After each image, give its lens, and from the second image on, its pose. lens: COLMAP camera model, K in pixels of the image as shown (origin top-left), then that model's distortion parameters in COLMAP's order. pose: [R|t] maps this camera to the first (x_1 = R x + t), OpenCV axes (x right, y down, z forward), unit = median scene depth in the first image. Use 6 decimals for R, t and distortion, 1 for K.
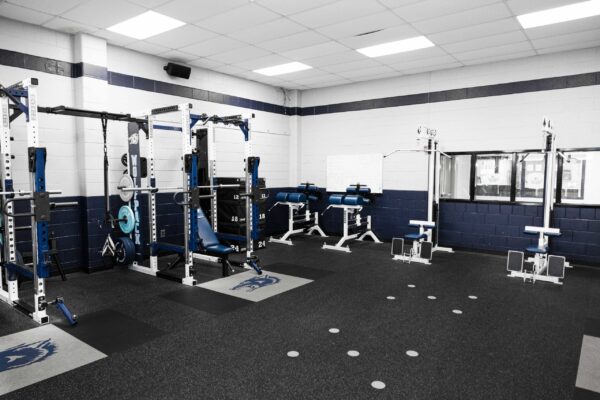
lens RADIAL K [[401.1, 0, 302.2], [0, 401.1, 209.9], [0, 0, 1]] dist [0.006482, -0.002372]
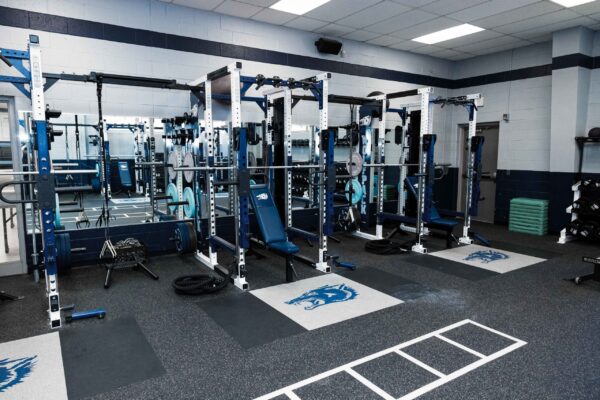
lens RADIAL K [[401.1, 0, 302.1], [0, 401.1, 203.4], [0, 0, 1]] dist [0.006482, -0.002372]
pose [[0.947468, 0.045882, -0.316543, -0.295768], [-0.032656, 0.998363, 0.046965, 0.011669], [0.318179, -0.034161, 0.947415, -0.177739]]
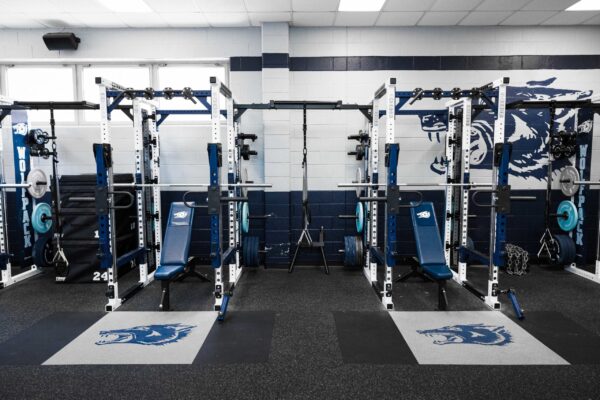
lens RADIAL K [[407.2, 0, 299.7], [0, 407.2, 202.3], [0, 0, 1]] dist [0.001202, 0.003650]
pose [[0.607820, 0.067078, -0.791236, -0.106689], [-0.061528, 0.997408, 0.037291, -0.005745], [0.791687, 0.026017, 0.610372, -0.059764]]
